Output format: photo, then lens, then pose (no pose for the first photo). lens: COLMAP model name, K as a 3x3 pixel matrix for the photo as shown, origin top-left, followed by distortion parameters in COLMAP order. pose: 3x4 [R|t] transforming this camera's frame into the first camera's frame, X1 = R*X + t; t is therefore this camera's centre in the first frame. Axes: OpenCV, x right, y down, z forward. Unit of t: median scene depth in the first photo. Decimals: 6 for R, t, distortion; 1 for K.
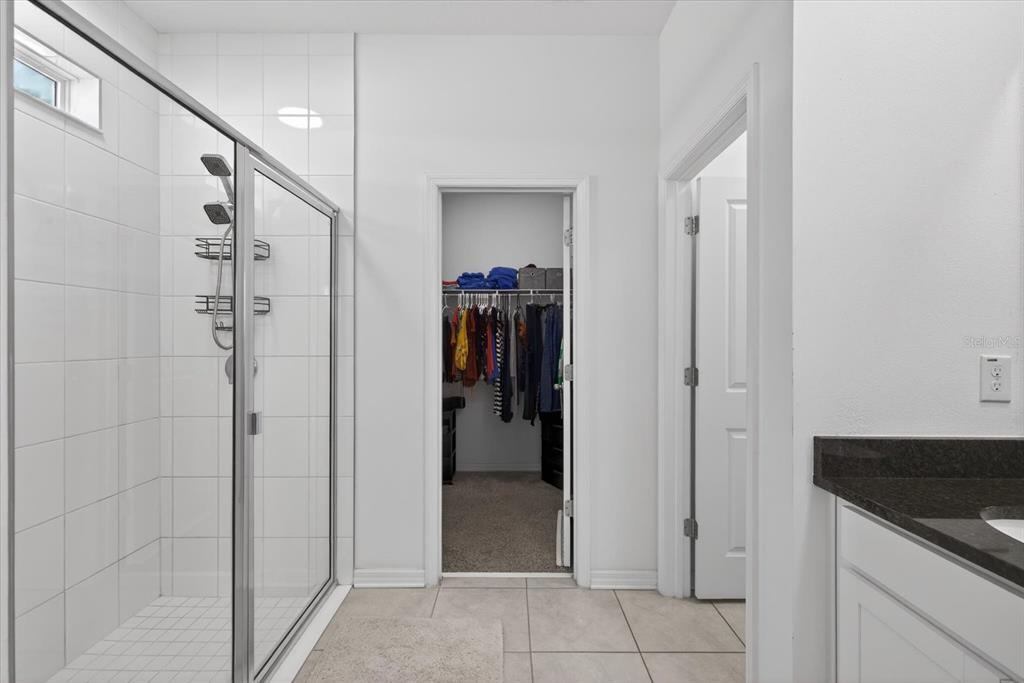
lens RADIAL K [[435.6, 0, 508.3], [0, 435.6, 336.4], [0, 0, 1]] dist [0.005449, -0.000006]
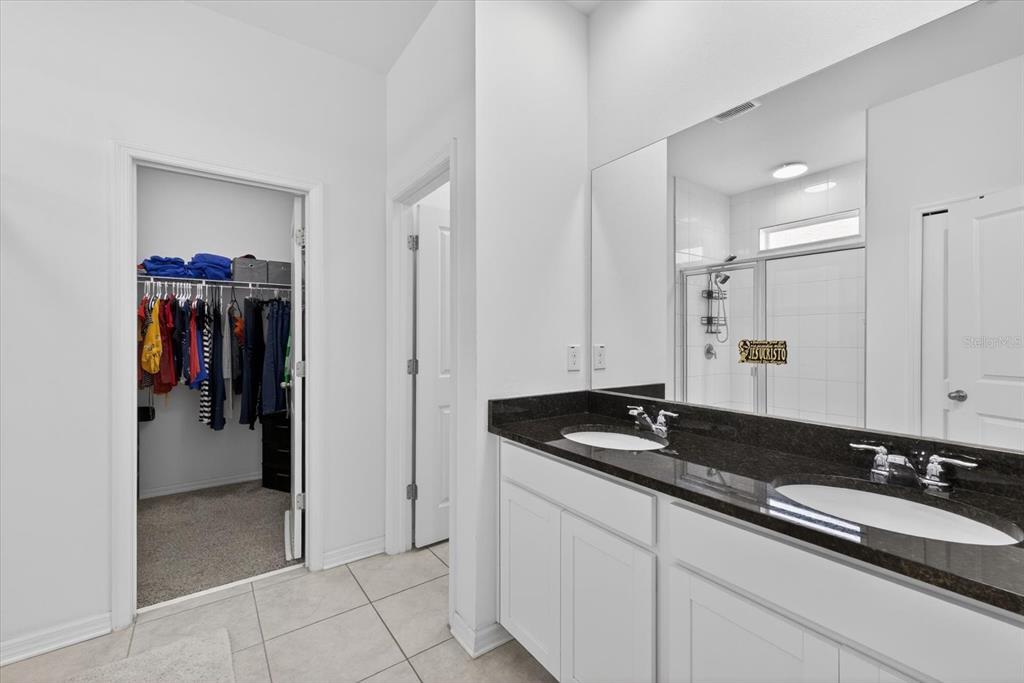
lens RADIAL K [[435.6, 0, 508.3], [0, 435.6, 336.4], [0, 0, 1]] dist [0.005449, -0.000006]
pose [[0.820734, -0.002245, 0.571307, -0.035629], [-0.001681, 0.999978, 0.006345, 0.000005], [-0.571309, -0.006167, 0.820712, -0.094926]]
